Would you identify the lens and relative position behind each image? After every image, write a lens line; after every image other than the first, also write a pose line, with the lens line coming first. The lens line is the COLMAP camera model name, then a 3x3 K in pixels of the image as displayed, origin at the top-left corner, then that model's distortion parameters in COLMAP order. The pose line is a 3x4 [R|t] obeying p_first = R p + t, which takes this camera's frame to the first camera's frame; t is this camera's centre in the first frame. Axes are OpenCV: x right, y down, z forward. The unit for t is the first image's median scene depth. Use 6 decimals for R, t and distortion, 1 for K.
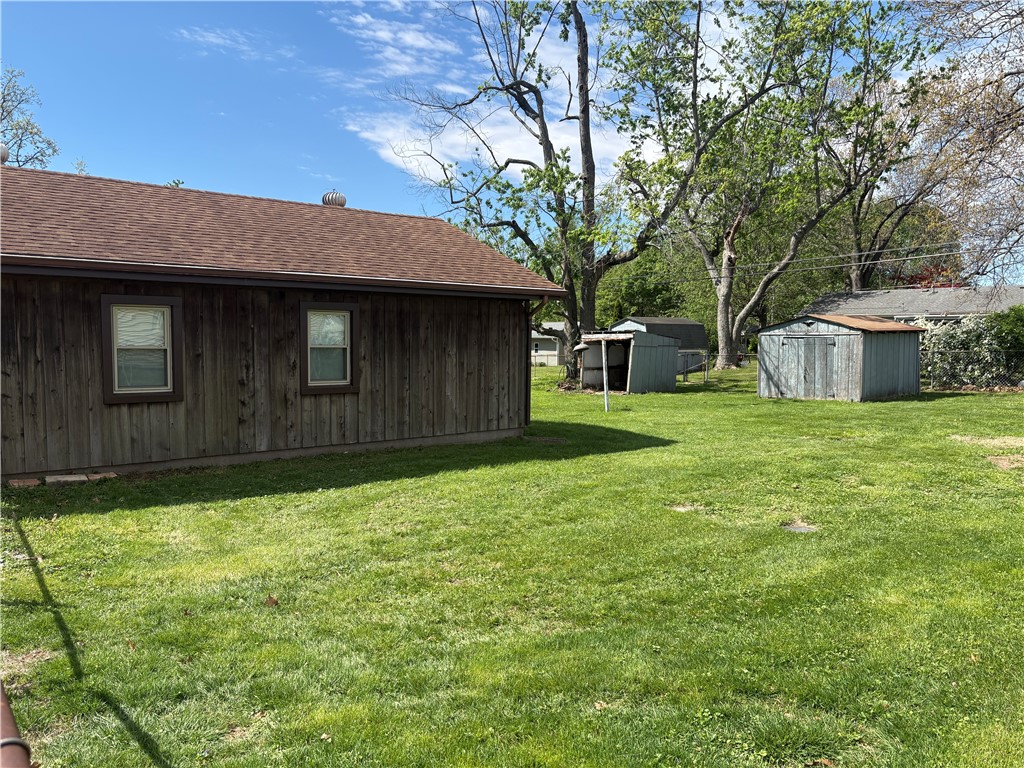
lens RADIAL K [[778.0, 0, 512.7], [0, 778.0, 384.5], [0, 0, 1]] dist [0.071510, 0.001354]
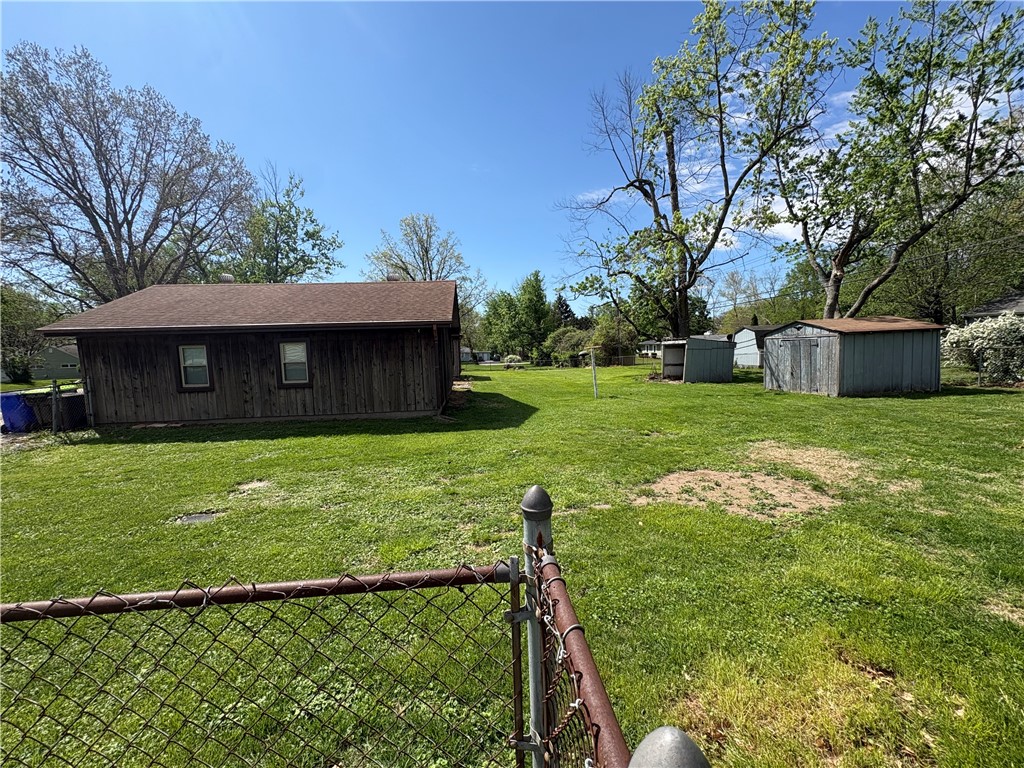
lens RADIAL K [[407.2, 0, 512.5], [0, 407.2, 384.5], [0, 0, 1]] dist [-0.001804, -0.000217]
pose [[0.822340, 0.021873, -0.568576, 0.630366], [-0.000036, 0.999263, 0.038389, -0.027957], [0.568996, -0.031548, 0.821735, 0.434719]]
